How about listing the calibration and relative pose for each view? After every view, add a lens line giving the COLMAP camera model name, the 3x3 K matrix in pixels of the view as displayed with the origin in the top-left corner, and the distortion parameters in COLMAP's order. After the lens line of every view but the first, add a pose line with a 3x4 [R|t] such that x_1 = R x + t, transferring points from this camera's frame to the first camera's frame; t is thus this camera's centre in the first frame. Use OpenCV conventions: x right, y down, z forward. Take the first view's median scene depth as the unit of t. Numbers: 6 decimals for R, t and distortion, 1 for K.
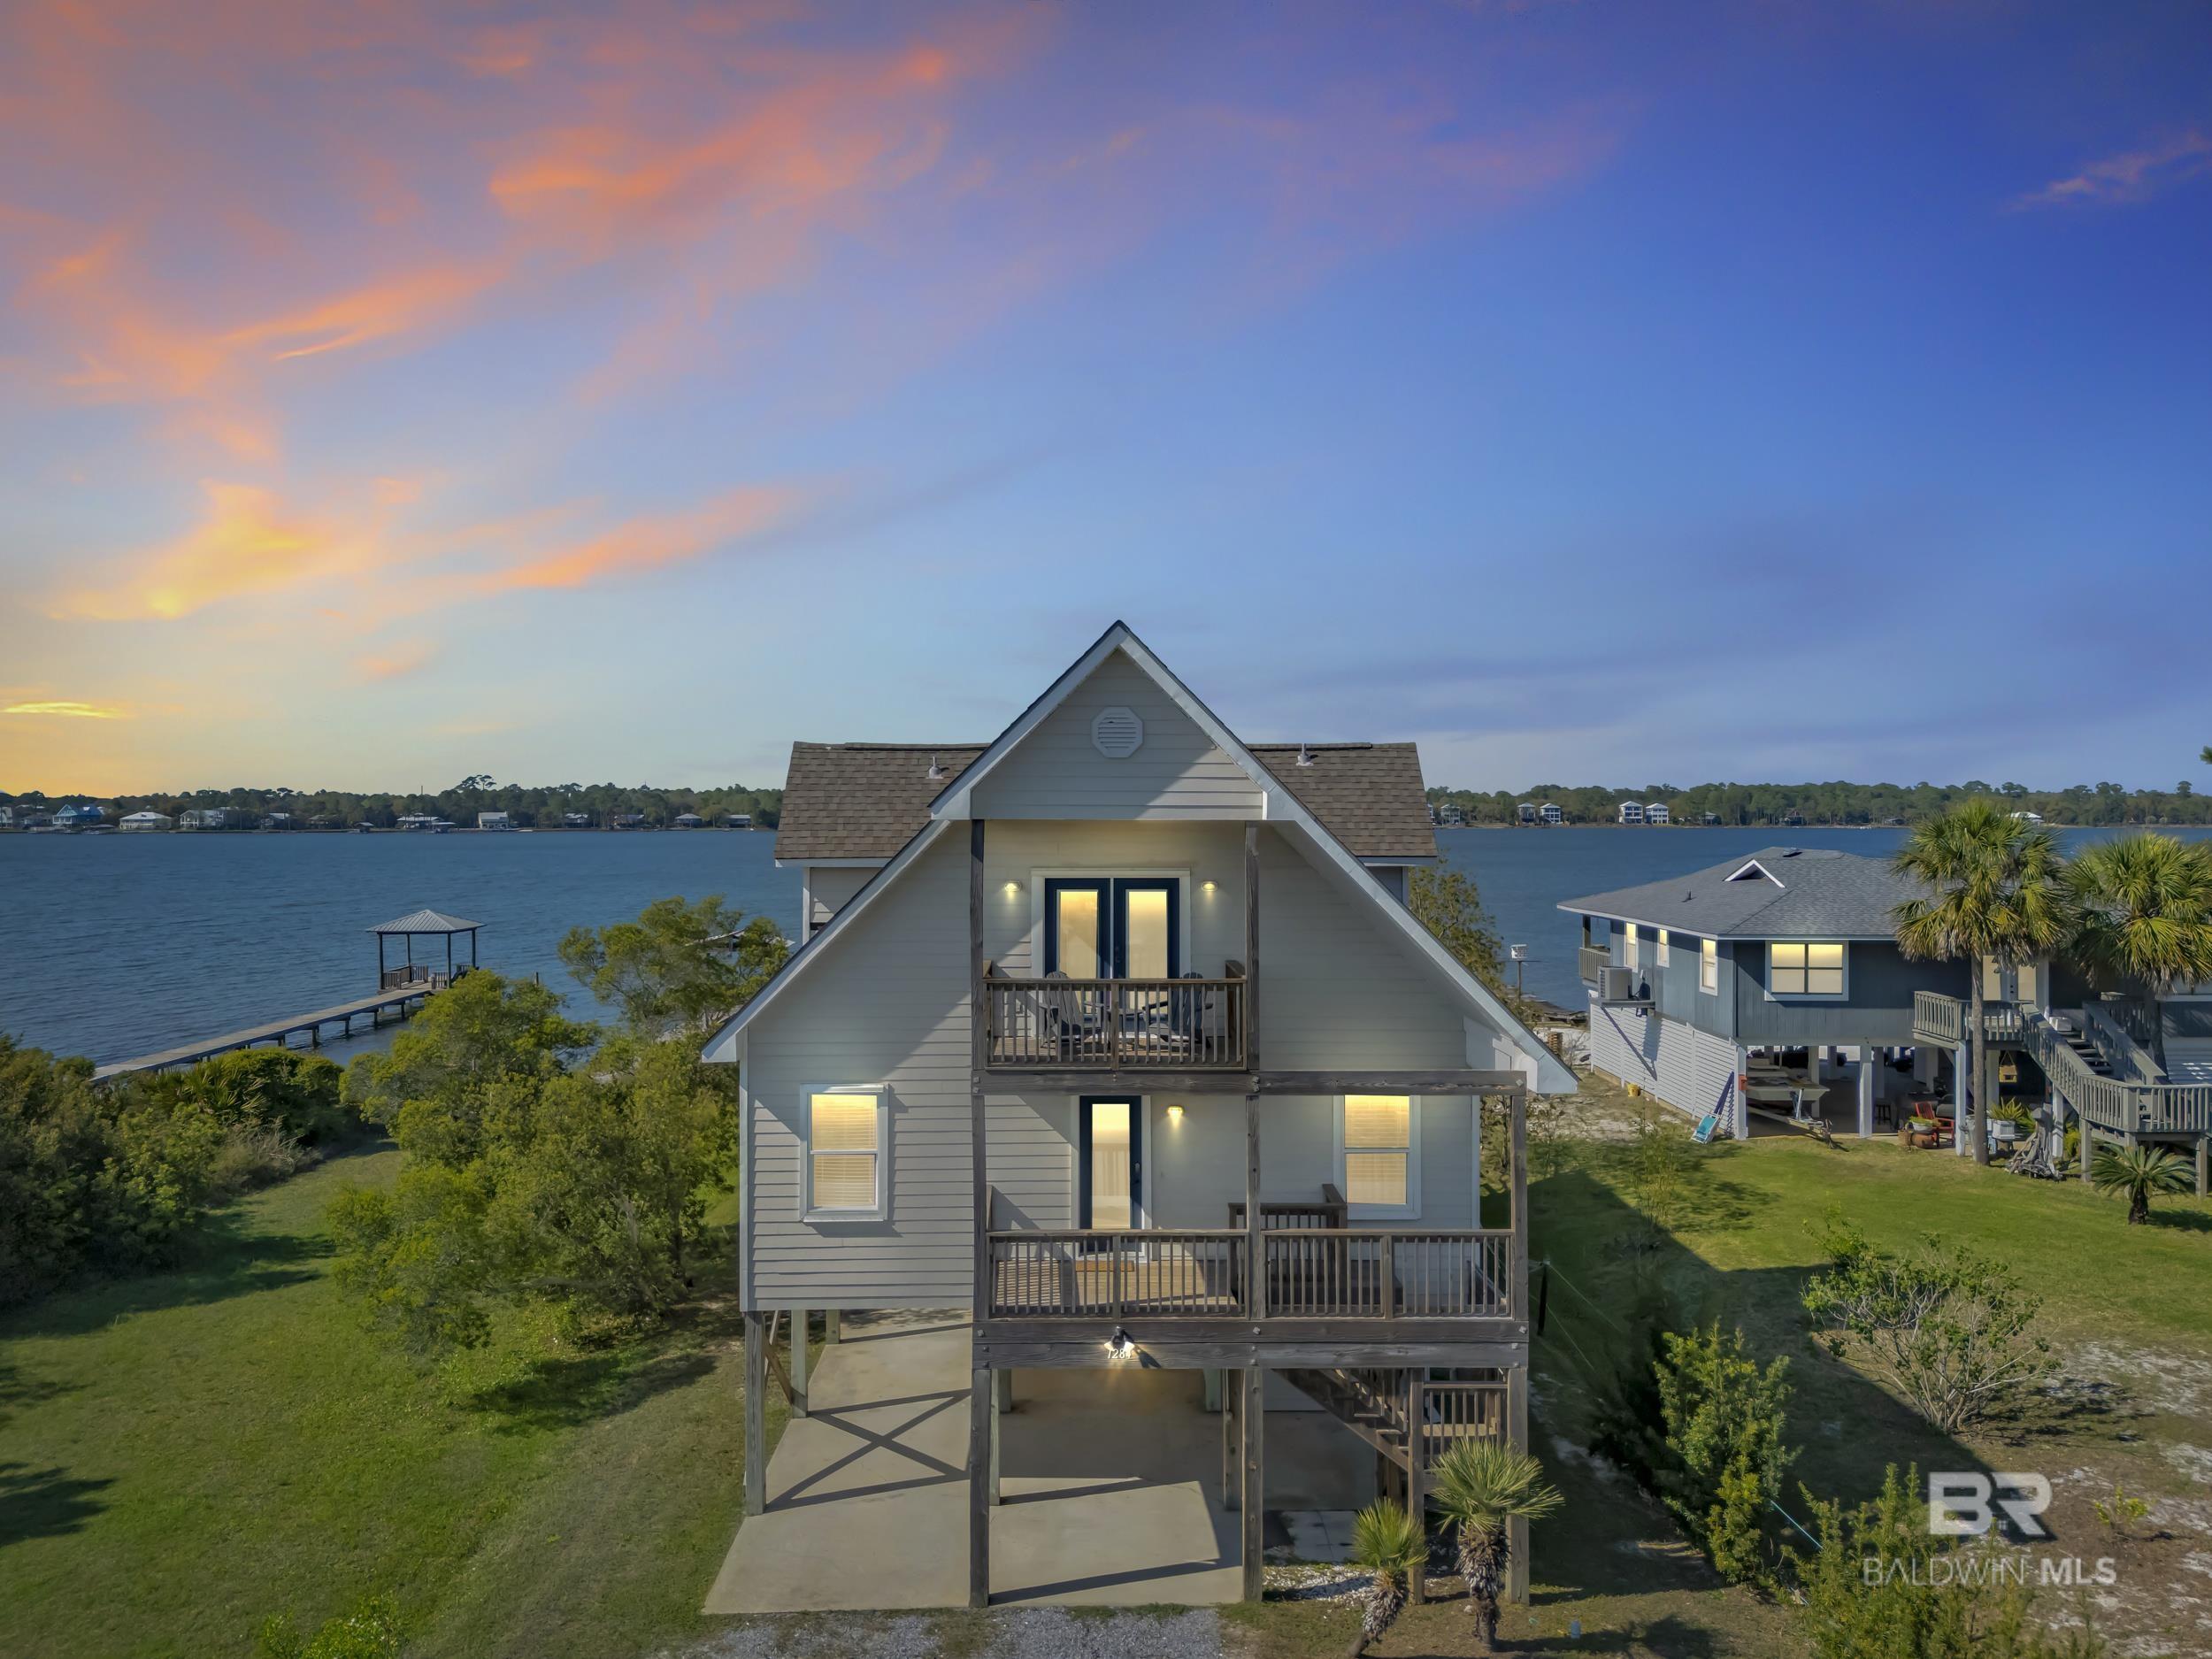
lens RADIAL K [[1612.2, 0, 1106.0], [0, 1612.2, 829.5], [0, 0, 1]] dist [0.081785, -0.081935]
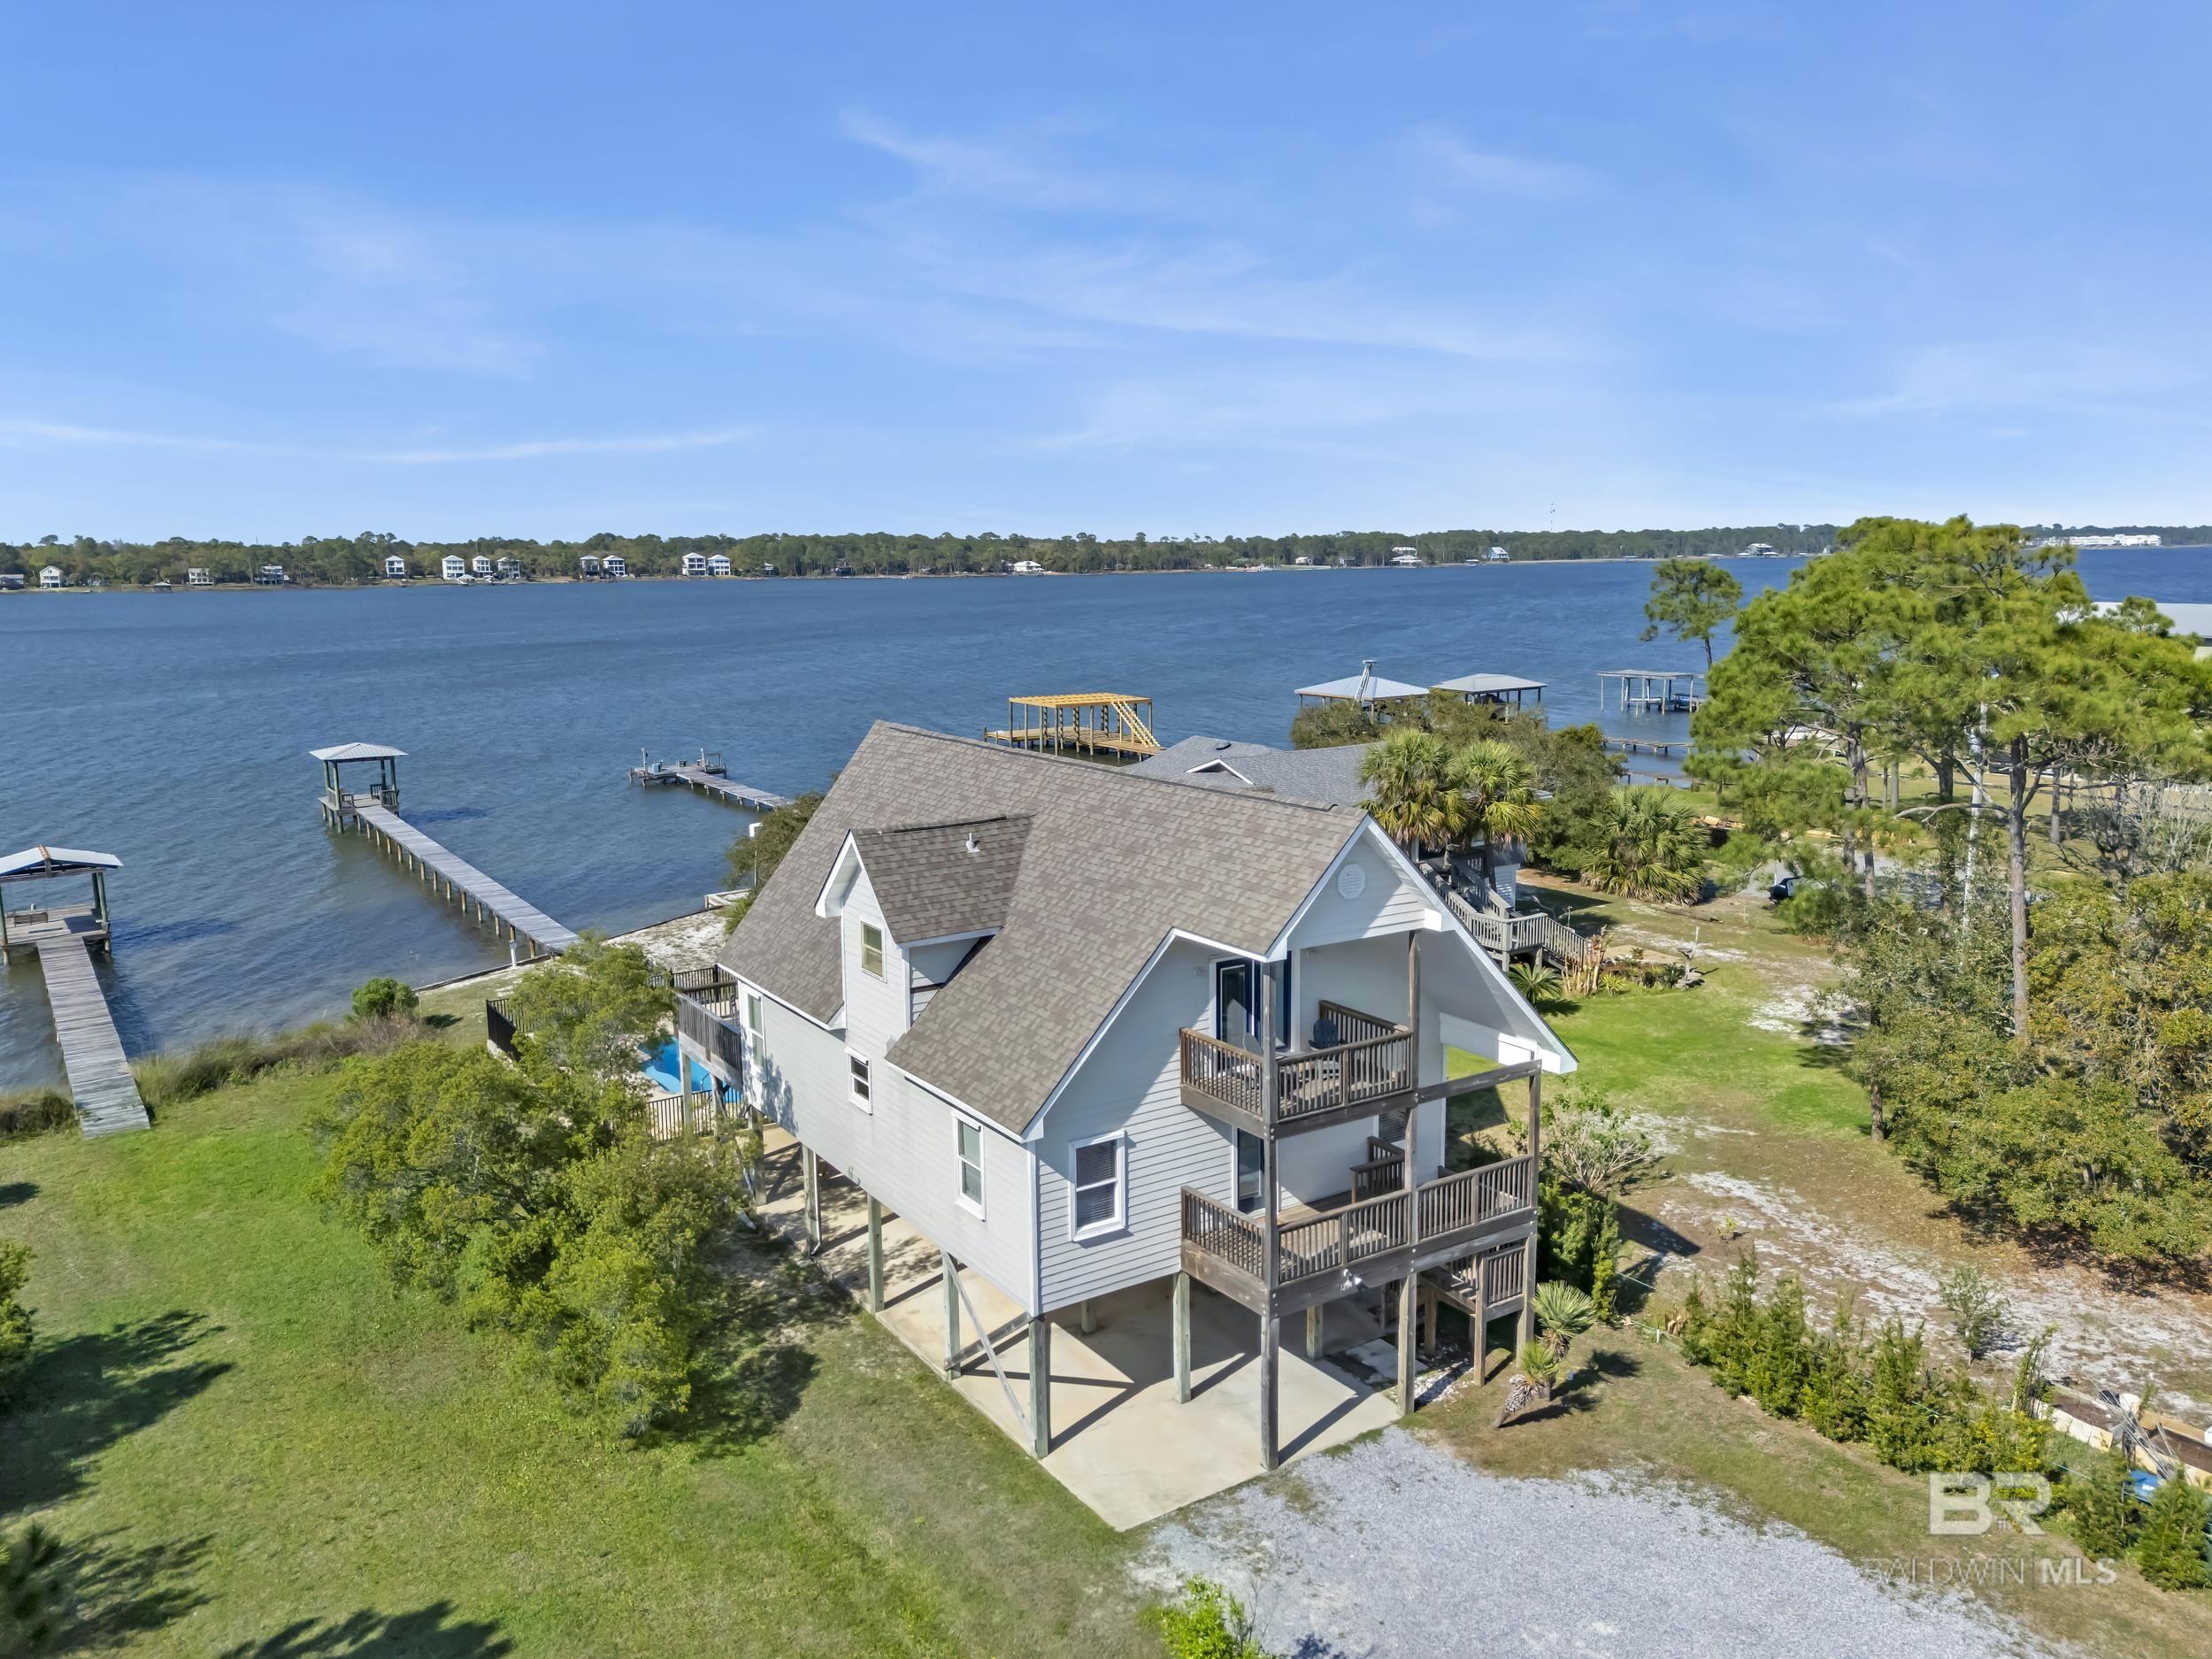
lens RADIAL K [[1612.2, 0, 1106.0], [0, 1612.2, 829.5], [0, 0, 1]] dist [0.081785, -0.081935]
pose [[0.851788, -0.095274, 0.515150, -0.772926], [0.017983, 0.988062, 0.153001, -0.277289], [-0.523577, -0.121061, 0.843333, -0.083865]]
